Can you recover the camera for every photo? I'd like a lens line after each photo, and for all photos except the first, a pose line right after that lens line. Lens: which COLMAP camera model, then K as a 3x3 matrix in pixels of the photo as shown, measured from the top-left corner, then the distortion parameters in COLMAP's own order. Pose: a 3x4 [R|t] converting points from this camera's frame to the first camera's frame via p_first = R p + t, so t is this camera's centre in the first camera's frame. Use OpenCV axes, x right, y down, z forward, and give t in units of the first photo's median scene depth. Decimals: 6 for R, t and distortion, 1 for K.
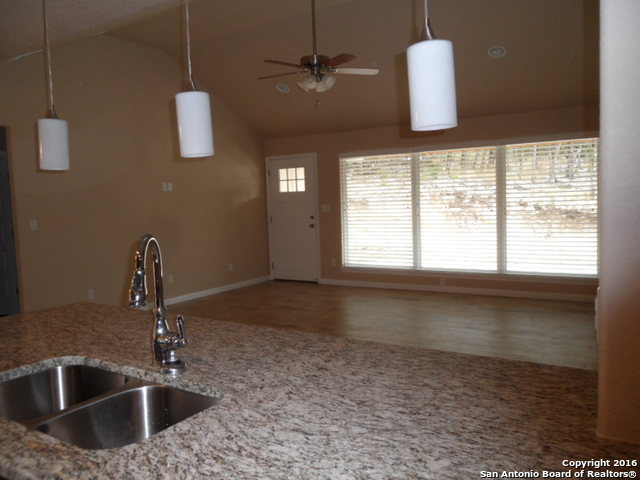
lens RADIAL K [[534.4, 0, 320.0], [0, 534.4, 240.0], [0, 0, 1]] dist [-0.022527, -0.000750]
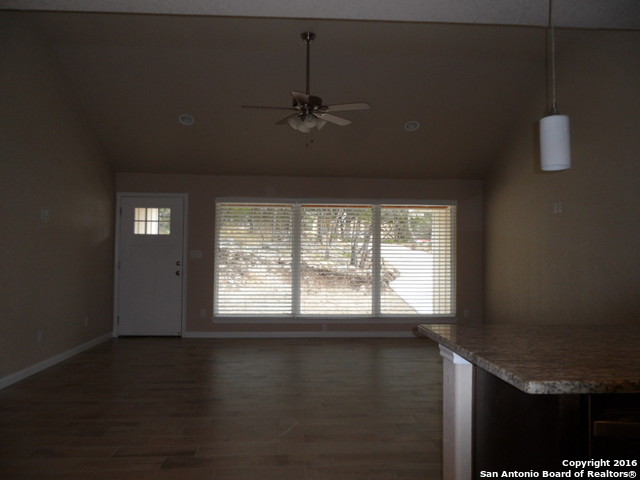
lens RADIAL K [[534.4, 0, 320.0], [0, 534.4, 240.0], [0, 0, 1]] dist [-0.022527, -0.000750]
pose [[0.792706, 0.060064, 0.606638, -0.366490], [0.014288, 0.993030, -0.116992, 0.026431], [-0.609437, 0.101407, 0.786323, 0.137533]]
